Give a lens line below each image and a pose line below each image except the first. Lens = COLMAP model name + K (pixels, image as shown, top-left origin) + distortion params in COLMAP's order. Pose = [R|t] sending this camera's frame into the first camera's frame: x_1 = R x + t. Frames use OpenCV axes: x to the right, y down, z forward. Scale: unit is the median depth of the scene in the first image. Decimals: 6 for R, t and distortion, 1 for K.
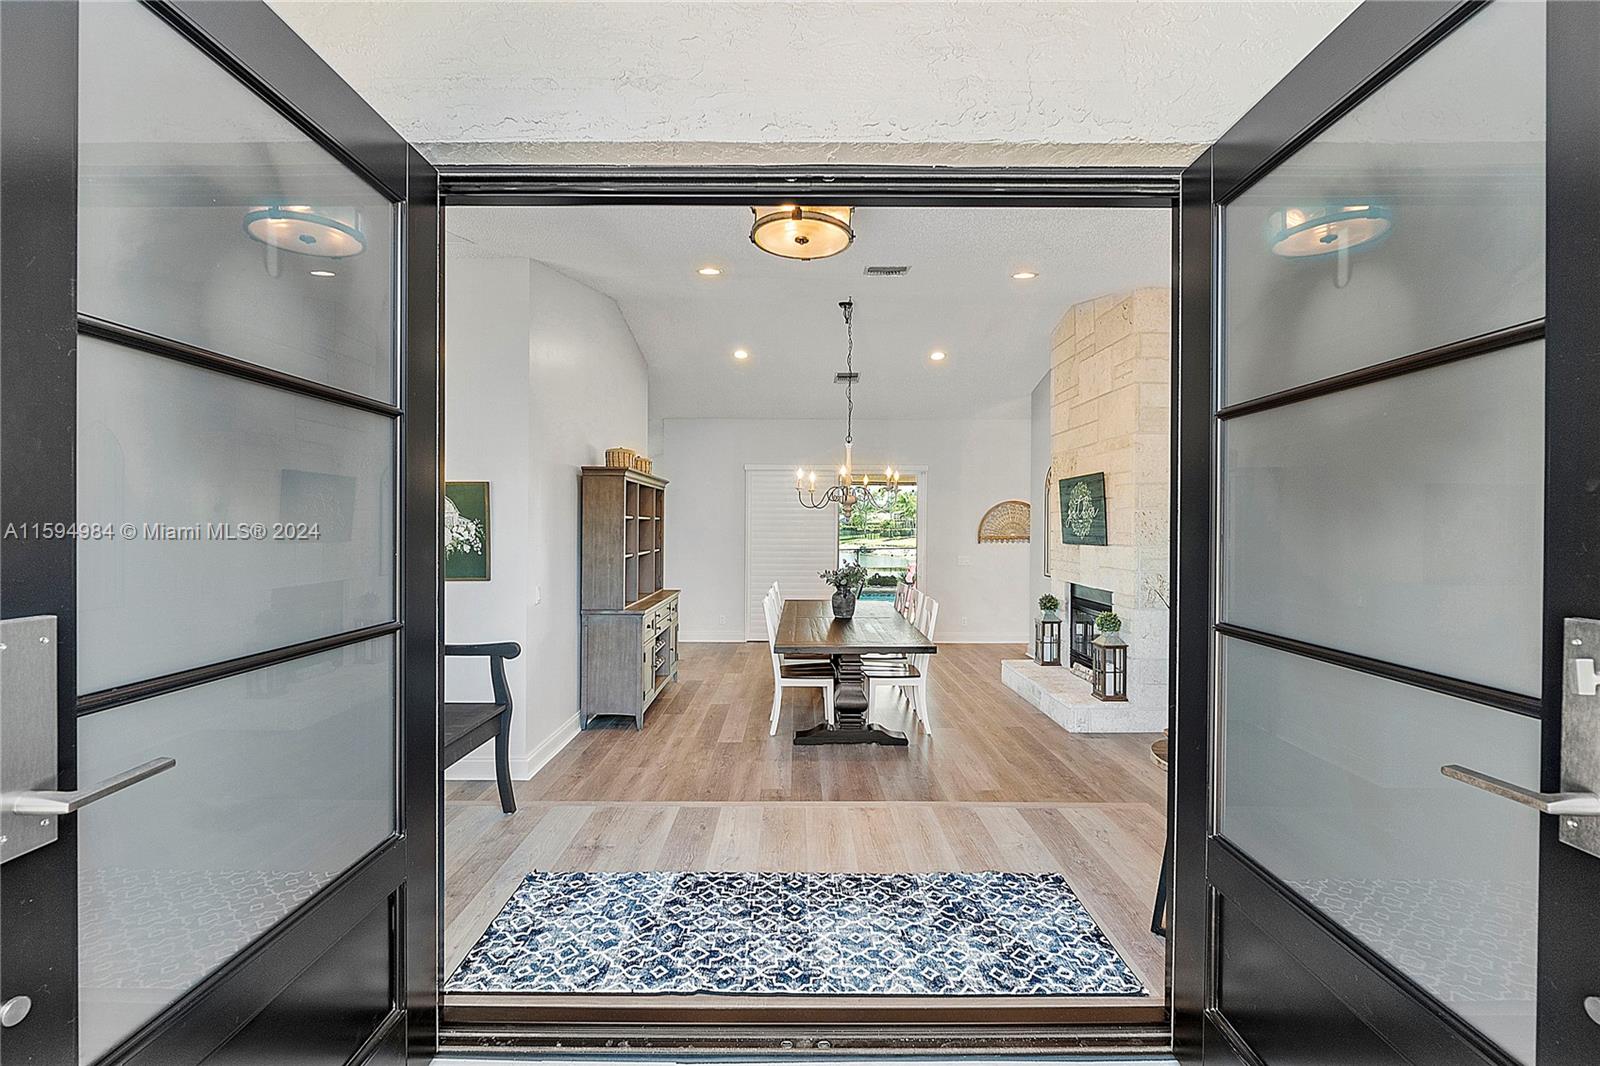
lens RADIAL K [[679.6, 0, 795.8], [0, 679.6, 528.1], [0, 0, 1]] dist [-0.007173, -0.000074]
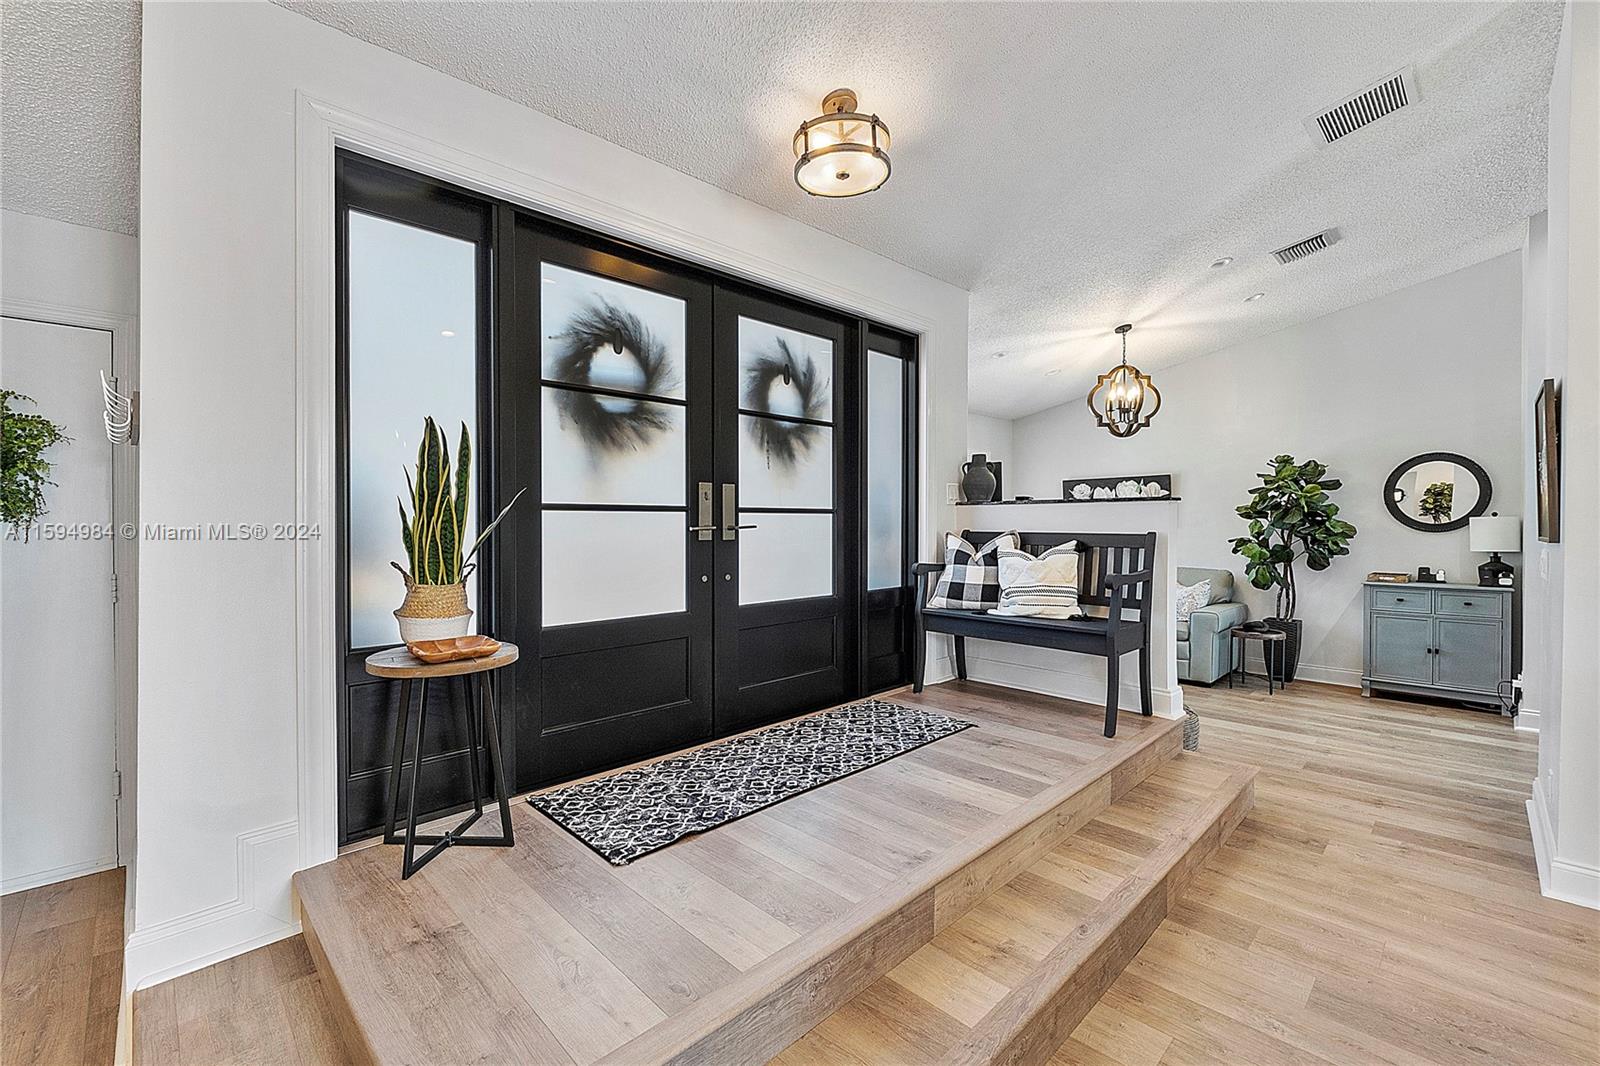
lens RADIAL K [[682.3, 0, 800.0], [0, 682.3, 526.5], [0, 0, 1]] dist [-0.007882, 0.000052]
pose [[-0.712693, 0.004075, -0.701464, 0.429692], [-0.005794, 0.999915, 0.011696, 0.057443], [0.701452, 0.012400, -0.712609, 0.928208]]
